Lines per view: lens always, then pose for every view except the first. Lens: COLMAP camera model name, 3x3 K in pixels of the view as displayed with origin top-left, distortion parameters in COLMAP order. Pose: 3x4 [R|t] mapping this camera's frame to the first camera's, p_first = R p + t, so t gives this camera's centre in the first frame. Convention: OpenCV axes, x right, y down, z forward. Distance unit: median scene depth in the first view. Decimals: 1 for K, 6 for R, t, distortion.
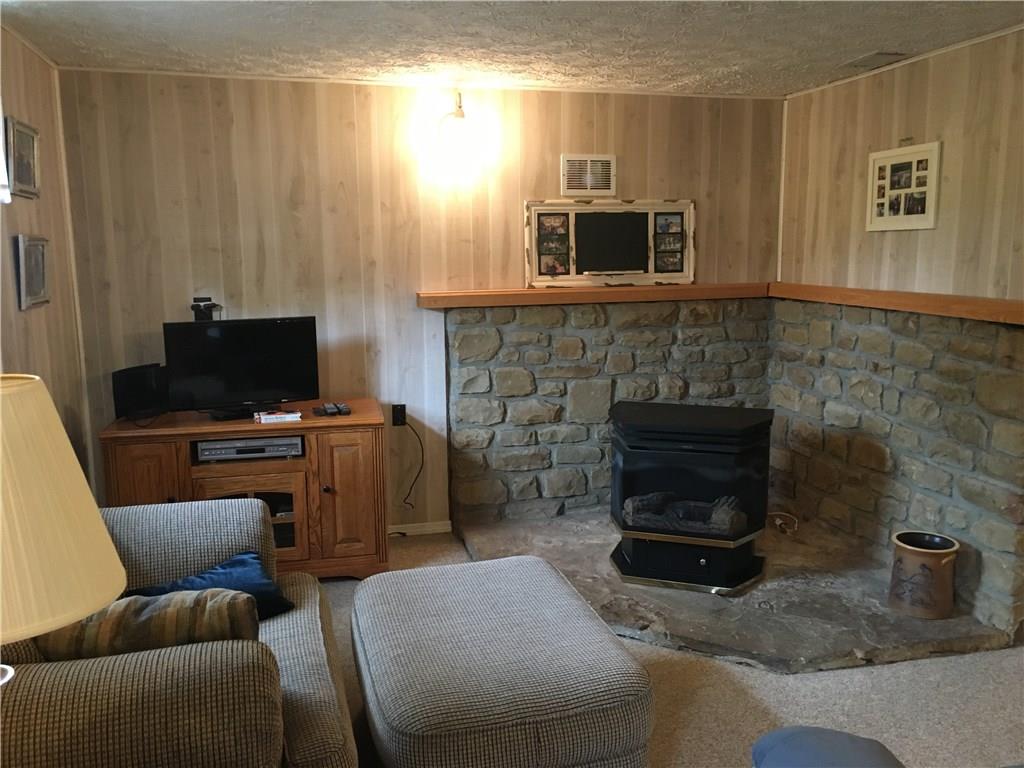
lens RADIAL K [[871.8, 0, 512.9], [0, 871.8, 380.7], [0, 0, 1]] dist [0.034187, -0.011223]
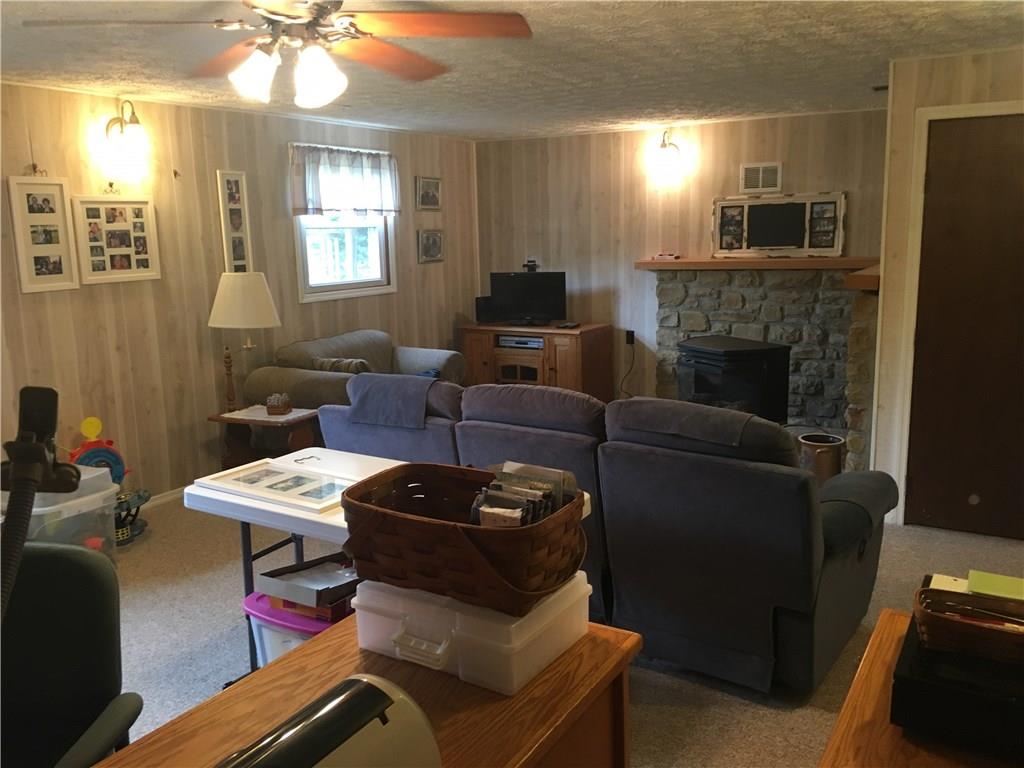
lens RADIAL K [[871.8, 0, 510.8], [0, 871.8, 385.5], [0, 0, 1]] dist [0.034187, -0.011223]
pose [[0.699199, 0.118469, -0.705043, 0.839952], [-0.092953, 0.992868, 0.074651, 0.028004], [0.708859, 0.013340, 0.705224, -0.270558]]
